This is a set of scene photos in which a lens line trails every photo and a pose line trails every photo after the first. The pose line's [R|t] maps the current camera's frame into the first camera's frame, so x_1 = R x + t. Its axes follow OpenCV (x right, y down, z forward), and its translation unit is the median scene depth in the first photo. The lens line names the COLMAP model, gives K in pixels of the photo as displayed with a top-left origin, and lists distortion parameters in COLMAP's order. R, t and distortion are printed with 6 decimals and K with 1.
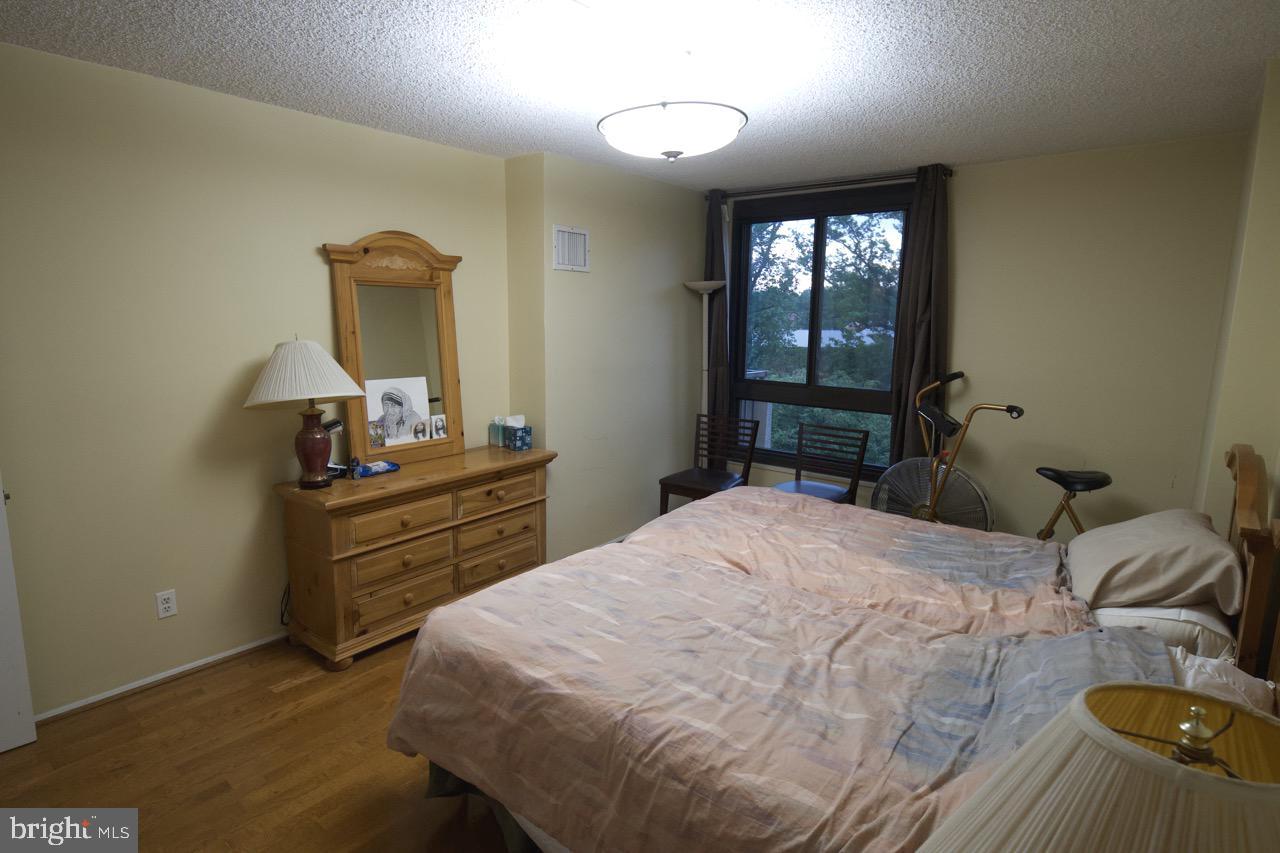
lens RADIAL K [[675.1, 0, 636.2], [0, 675.1, 423.4], [0, 0, 1]] dist [0.028308, -0.023426]
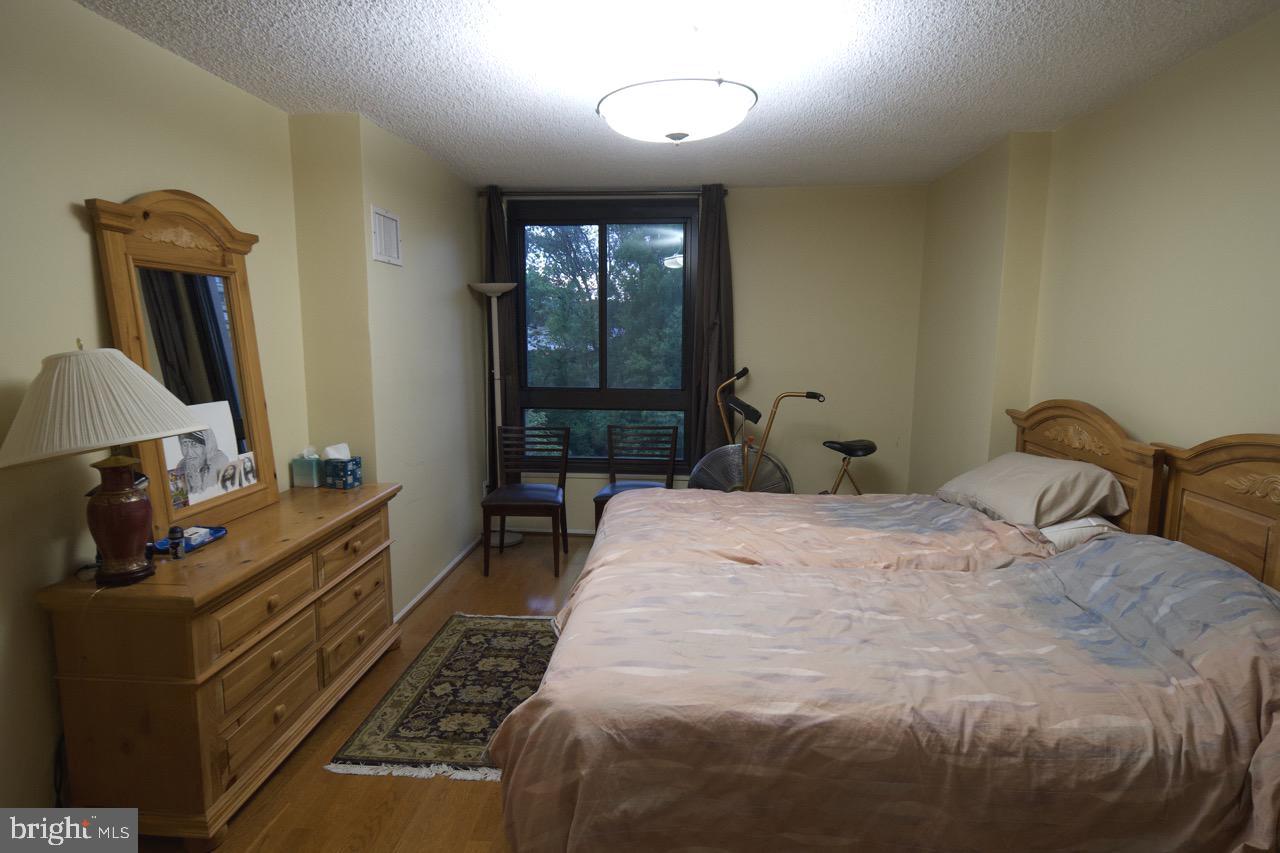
lens RADIAL K [[675.1, 0, 636.2], [0, 675.1, 423.4], [0, 0, 1]] dist [0.028308, -0.023426]
pose [[0.828416, -0.084864, 0.553647, -0.382732], [0.097367, 0.995225, 0.006861, -0.009291], [-0.551585, 0.048223, 0.832723, 0.186437]]
